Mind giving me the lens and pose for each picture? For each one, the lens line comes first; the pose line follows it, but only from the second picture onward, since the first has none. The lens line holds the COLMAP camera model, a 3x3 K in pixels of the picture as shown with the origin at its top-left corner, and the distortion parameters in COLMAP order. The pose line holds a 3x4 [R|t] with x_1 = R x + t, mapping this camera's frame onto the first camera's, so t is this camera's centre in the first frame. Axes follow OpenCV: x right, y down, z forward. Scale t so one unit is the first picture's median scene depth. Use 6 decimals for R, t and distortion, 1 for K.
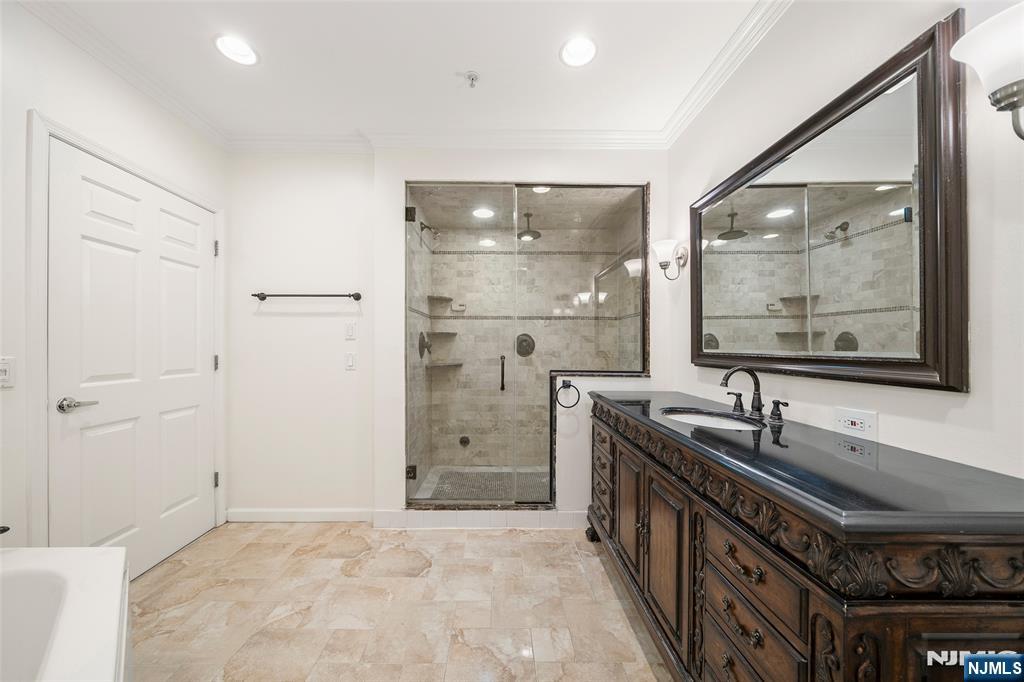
lens RADIAL K [[358.4, 0, 499.8], [0, 358.4, 344.7], [0, 0, 1]] dist [-0.000950, -0.000077]
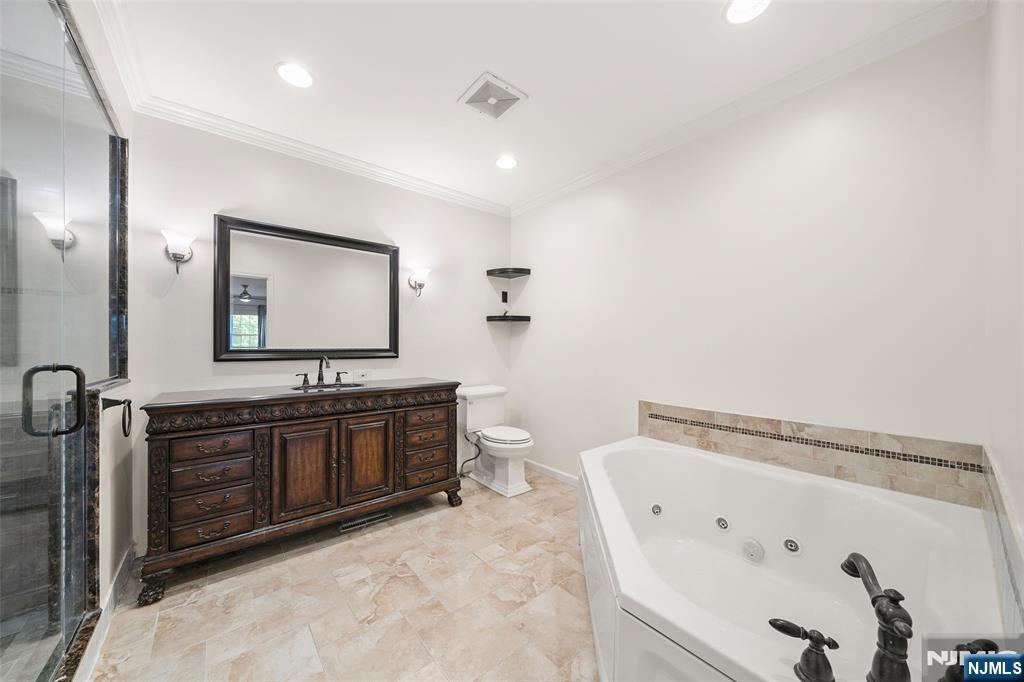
lens RADIAL K [[358.4, 0, 499.8], [0, 358.4, 344.7], [0, 0, 1]] dist [-0.000950, -0.000077]
pose [[-0.611130, 0.004958, 0.791515, -1.217343], [0.000347, 0.999982, -0.005996, 0.016007], [-0.791530, -0.003390, -0.611120, 1.377297]]
